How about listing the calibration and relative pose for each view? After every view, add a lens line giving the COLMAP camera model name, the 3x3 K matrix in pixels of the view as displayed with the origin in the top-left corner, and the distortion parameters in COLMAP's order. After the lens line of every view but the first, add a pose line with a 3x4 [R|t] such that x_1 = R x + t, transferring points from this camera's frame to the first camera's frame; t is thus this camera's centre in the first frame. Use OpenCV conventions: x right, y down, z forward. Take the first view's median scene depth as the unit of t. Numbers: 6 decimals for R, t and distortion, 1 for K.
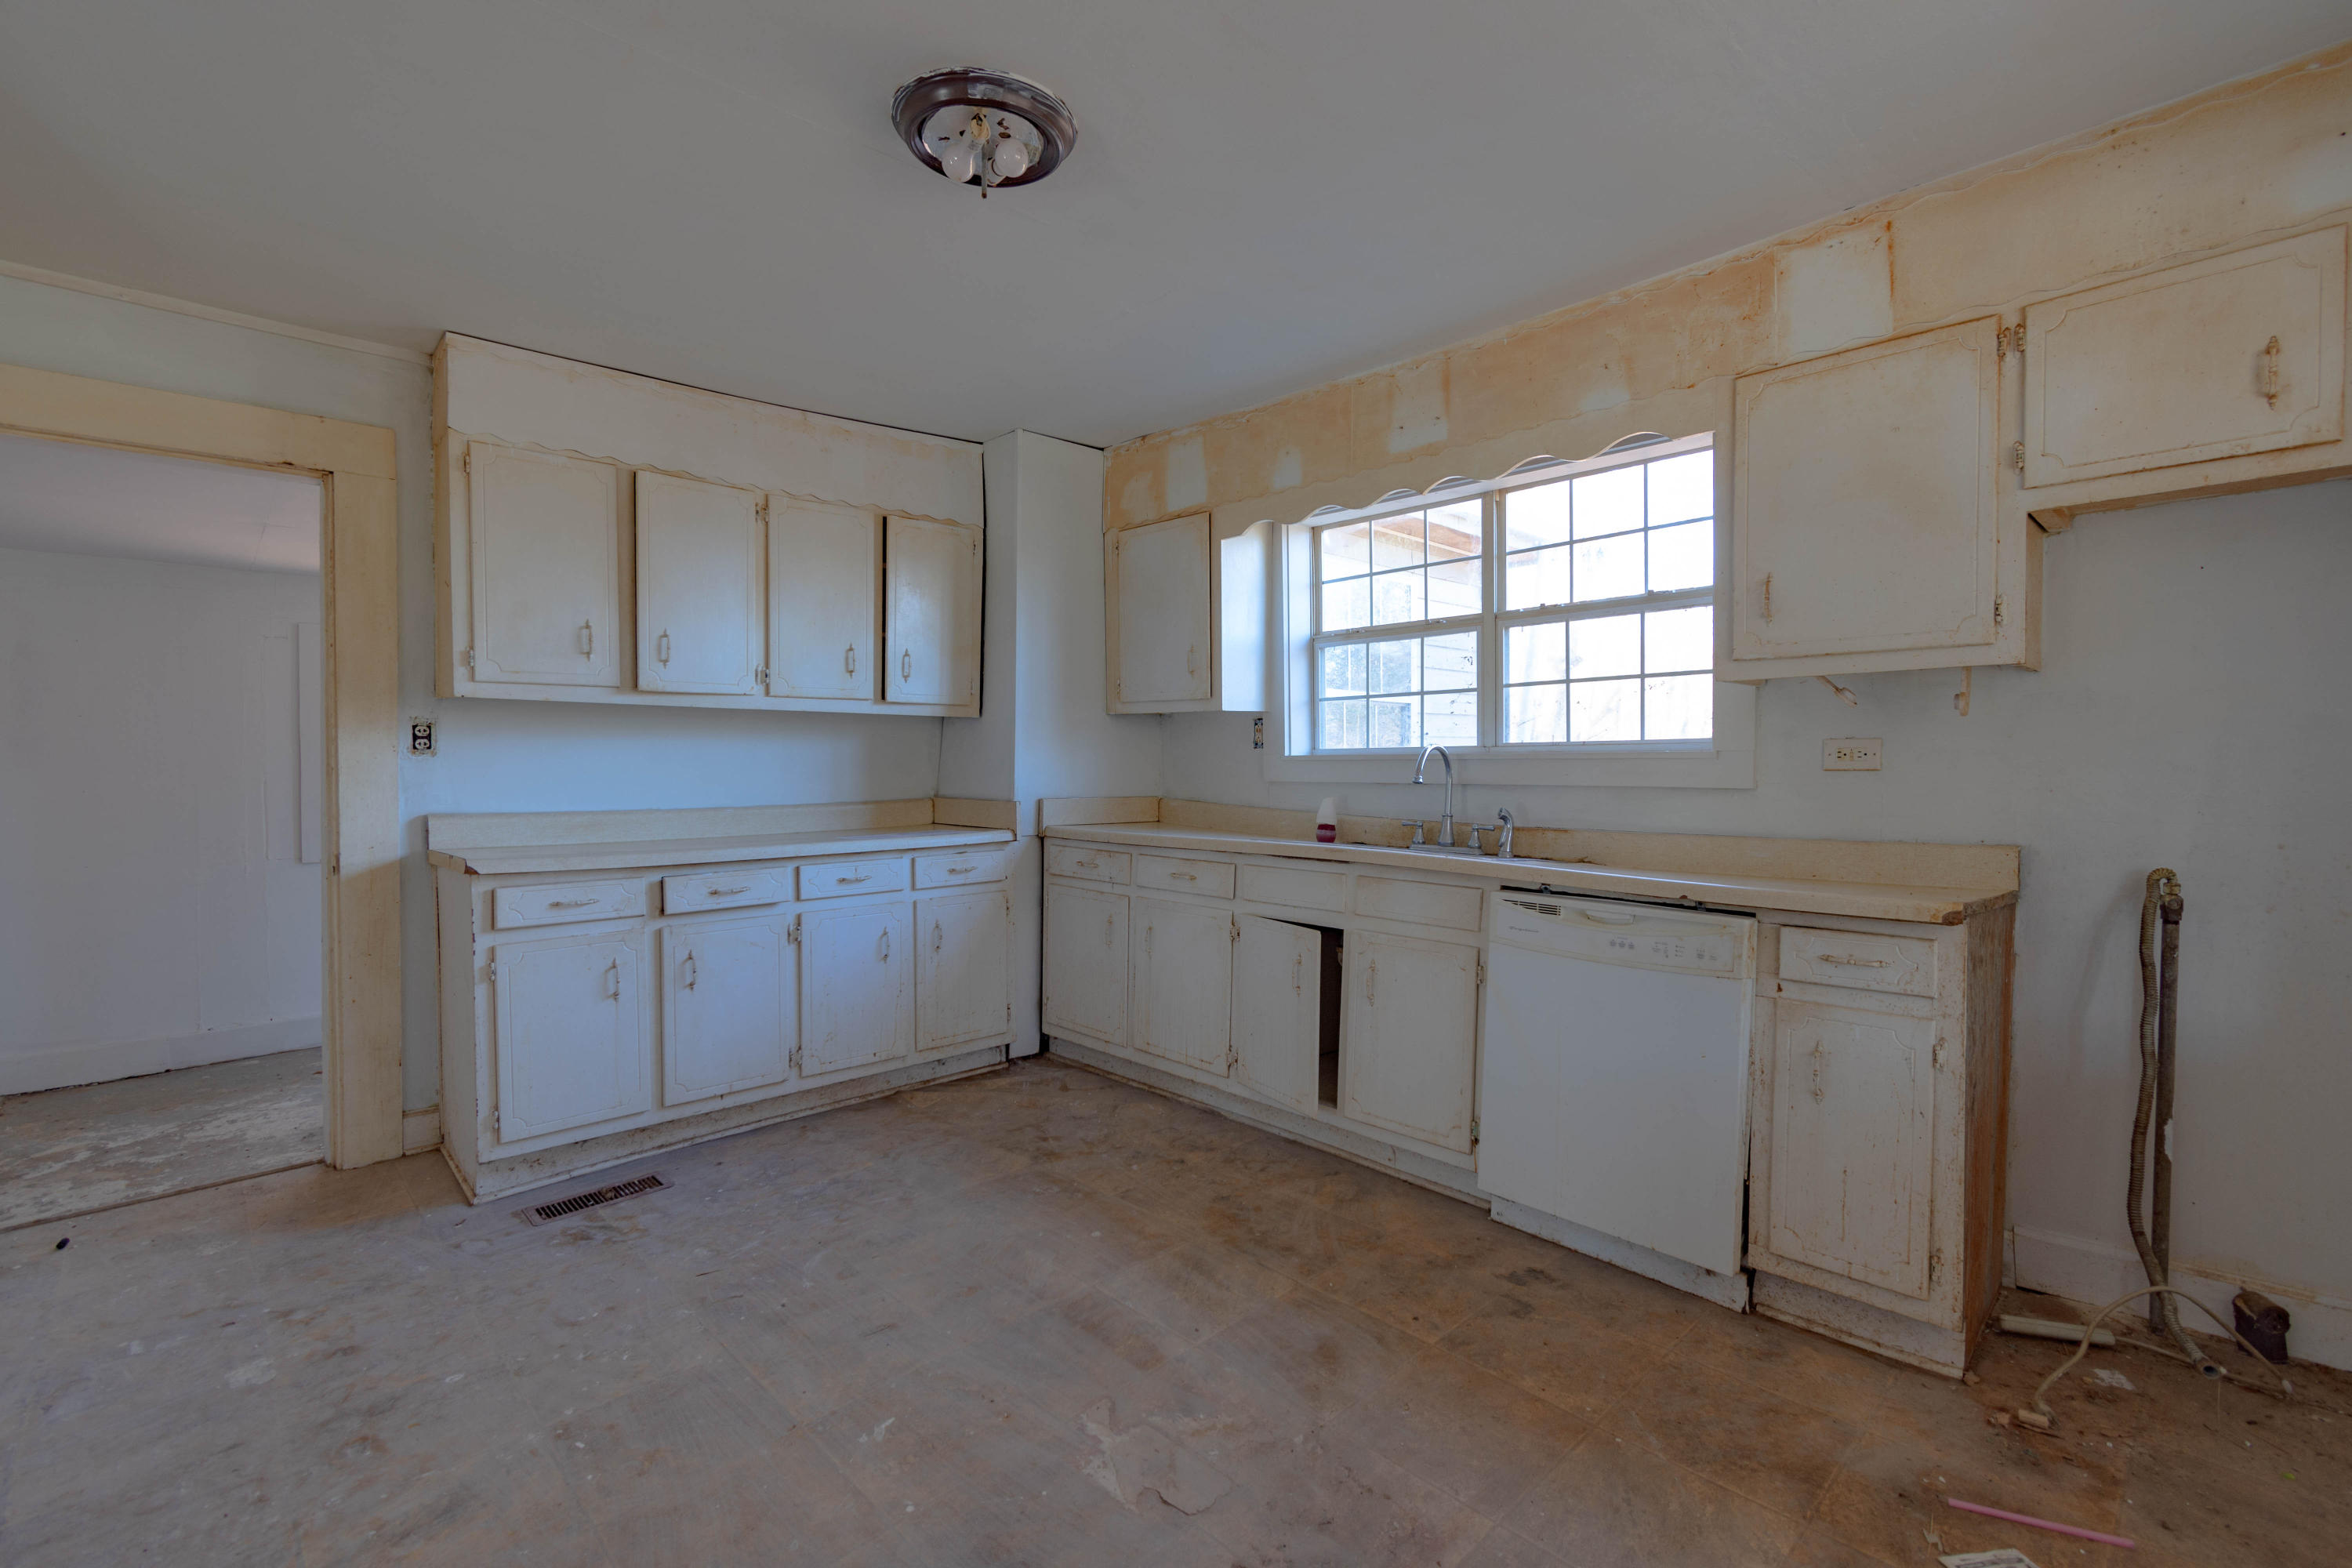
lens RADIAL K [[1043.1, 0, 1182.3], [0, 1043.1, 781.8], [0, 0, 1]] dist [0.002629, -0.000407]
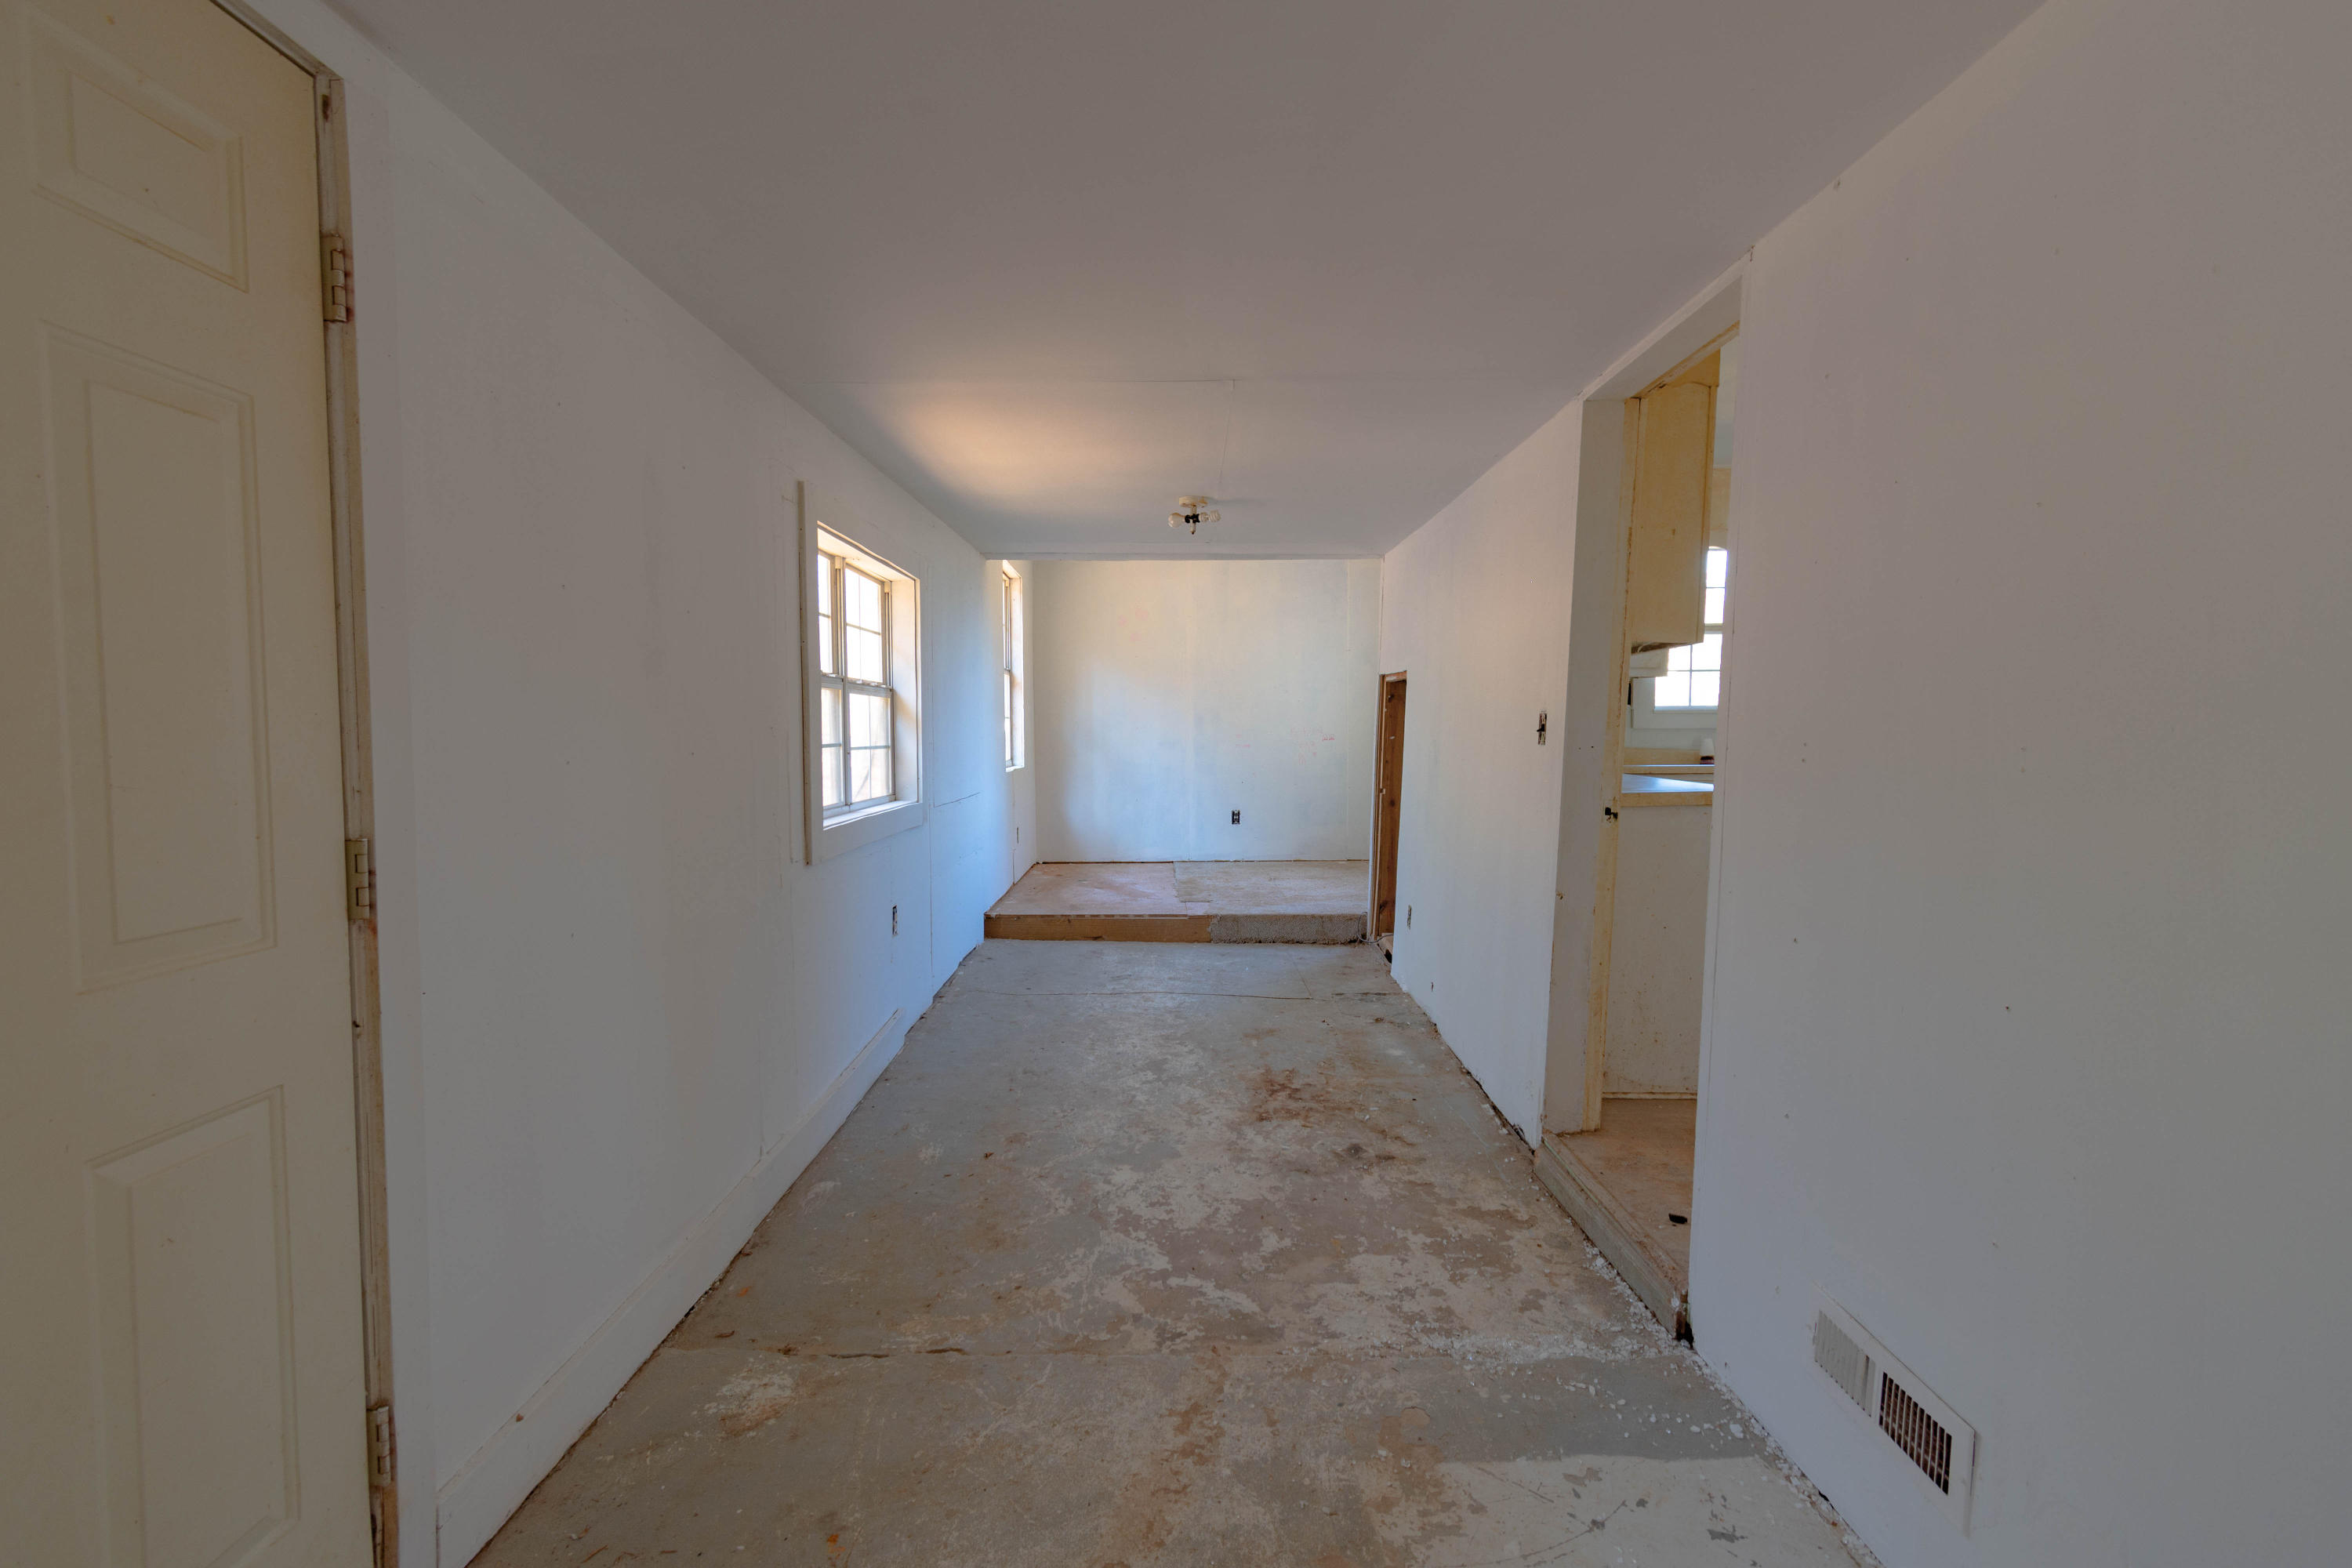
lens RADIAL K [[1043.1, 0, 1212.3], [0, 1043.1, 796.8], [0, 0, 1]] dist [0.002629, -0.000407]
pose [[0.677980, -0.045319, 0.733682, -1.675173], [0.005938, 0.998403, 0.056183, 0.007766], [-0.735057, -0.033735, 0.677166, 0.597790]]
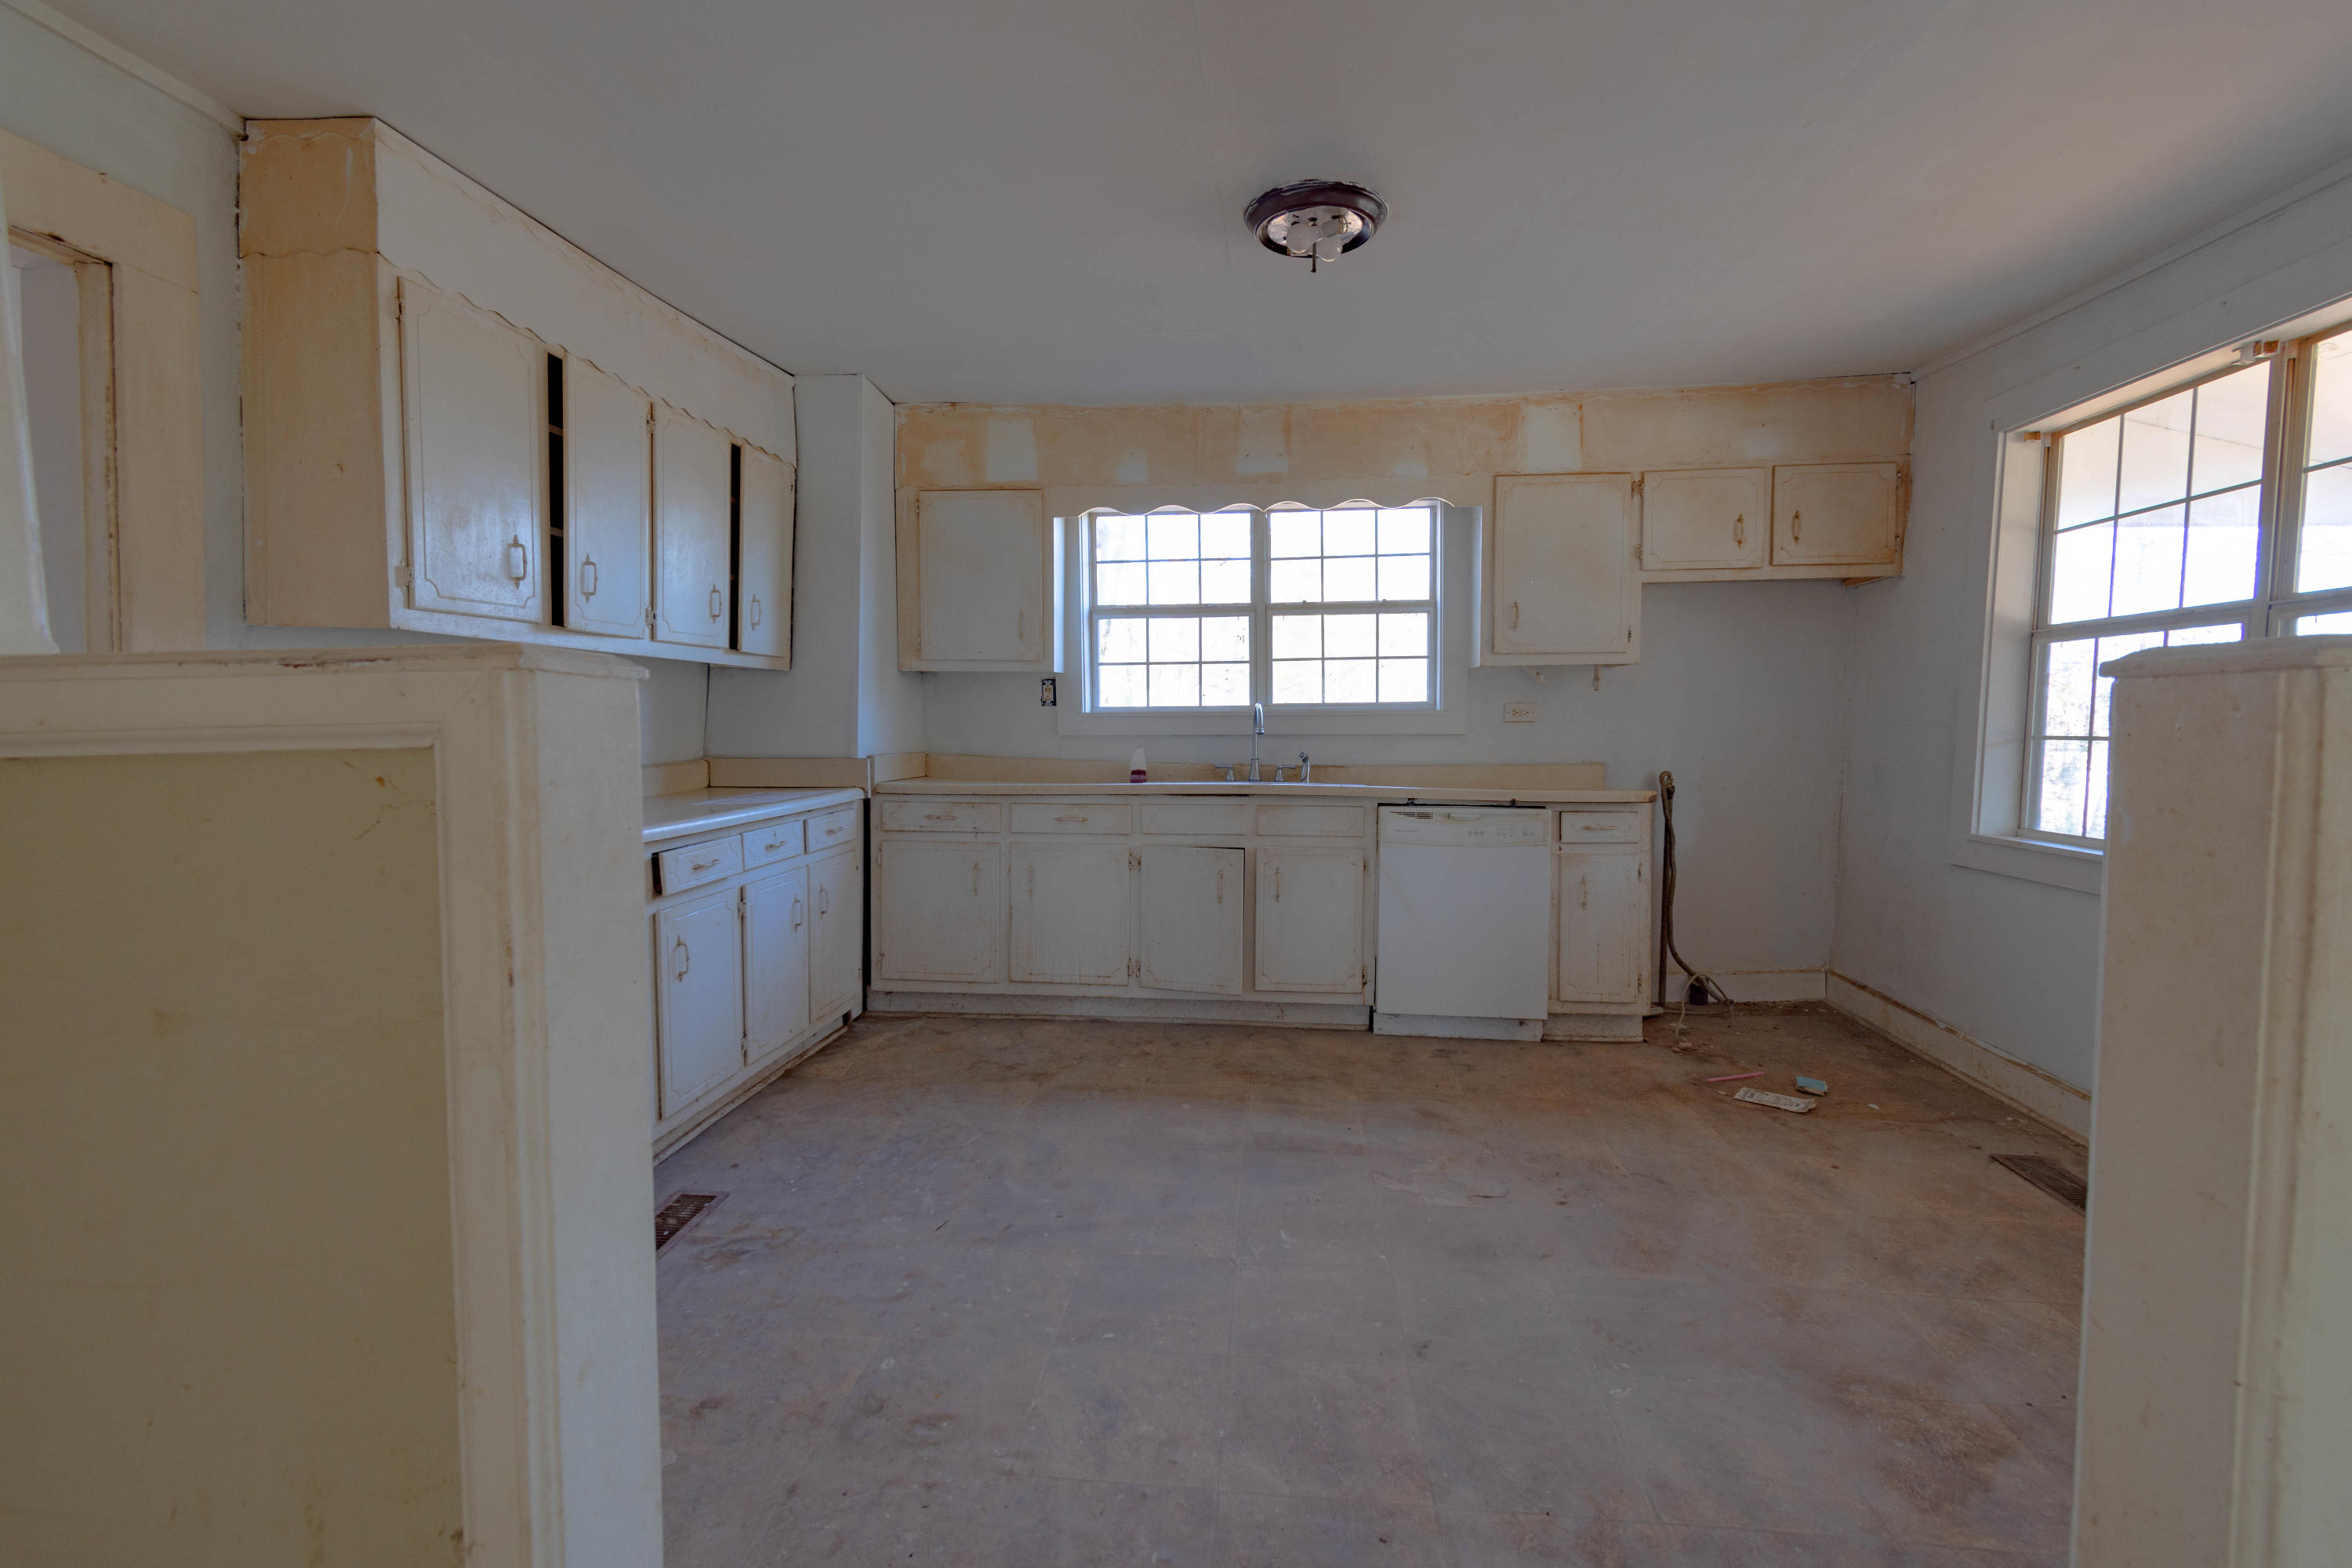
lens RADIAL K [[1043.1, 0, 1184.5], [0, 1043.1, 780.5], [0, 0, 1]] dist [0.002629, -0.000407]
pose [[0.757225, -0.039580, 0.651953, -0.695451], [0.014571, 0.998937, 0.043722, 0.001320], [-0.652991, -0.023608, 0.756997, 0.073786]]
